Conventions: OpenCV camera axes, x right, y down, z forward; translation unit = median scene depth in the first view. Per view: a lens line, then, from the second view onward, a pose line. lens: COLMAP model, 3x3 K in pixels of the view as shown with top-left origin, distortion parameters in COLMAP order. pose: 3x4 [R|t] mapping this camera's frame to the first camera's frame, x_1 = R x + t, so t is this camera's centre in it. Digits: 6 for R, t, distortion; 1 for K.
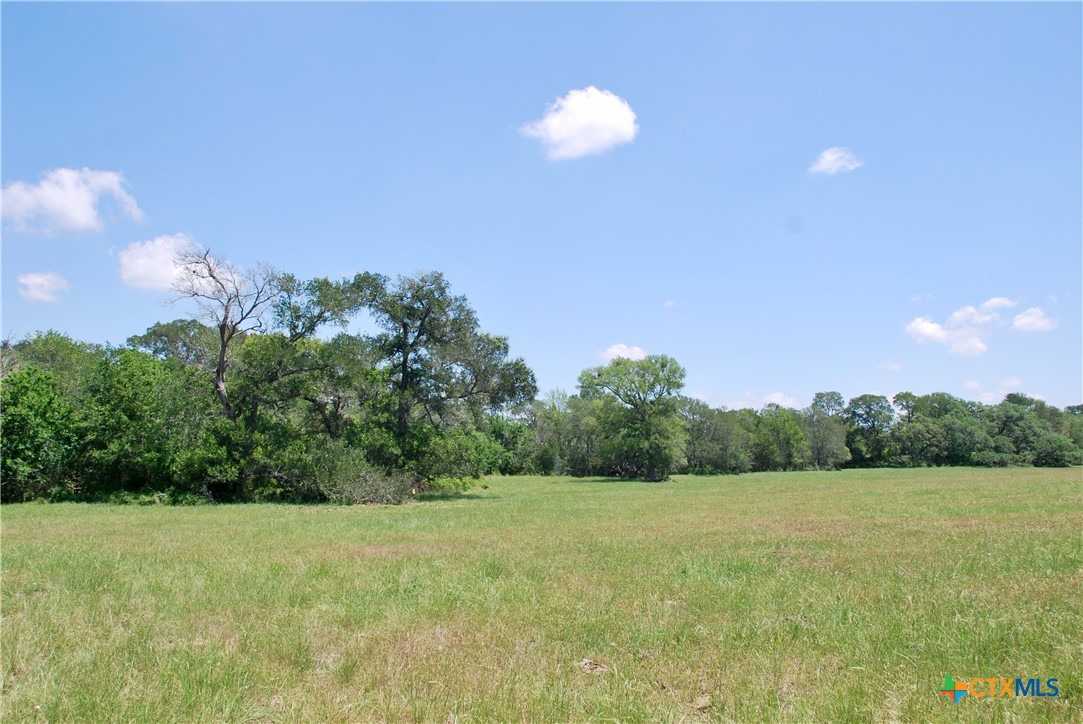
lens RADIAL K [[1027.2, 0, 541.5], [0, 1027.2, 362.0], [0, 0, 1]] dist [-0.146939, -0.007256]
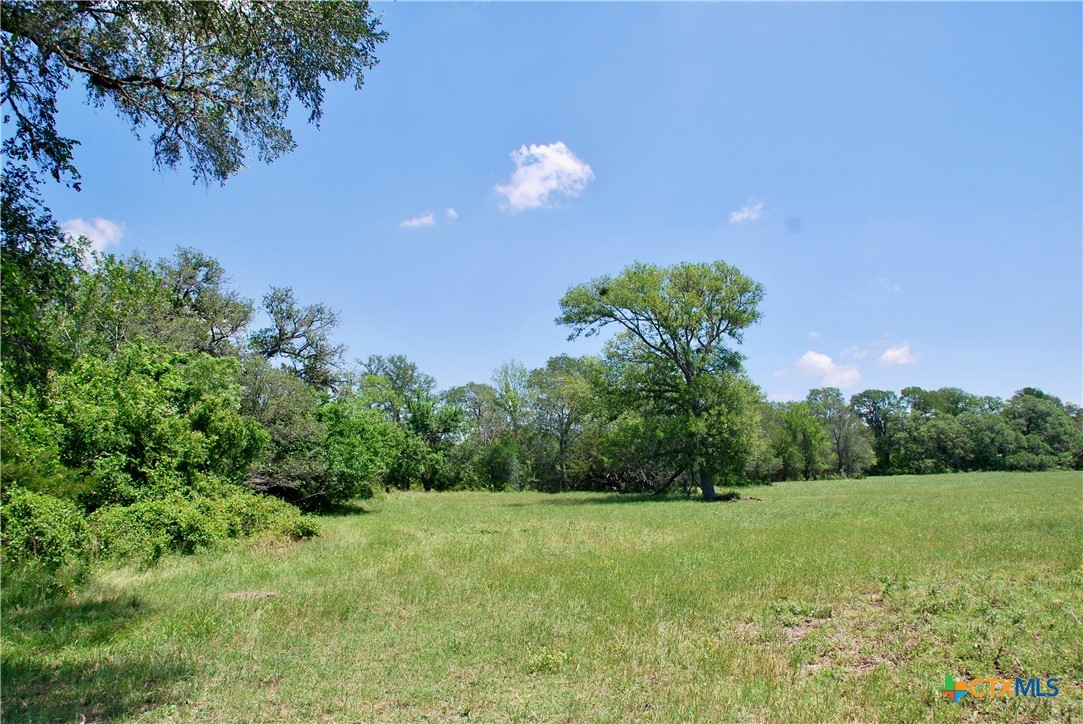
lens RADIAL K [[846.4, 0, 541.5], [0, 846.4, 362.0], [0, 0, 1]] dist [-0.145318, 0.009212]
pose [[0.997937, -0.002919, 0.064141, -0.001200], [0.005506, 0.999177, -0.040186, 0.048487], [-0.063971, 0.040456, 0.997131, 0.440976]]
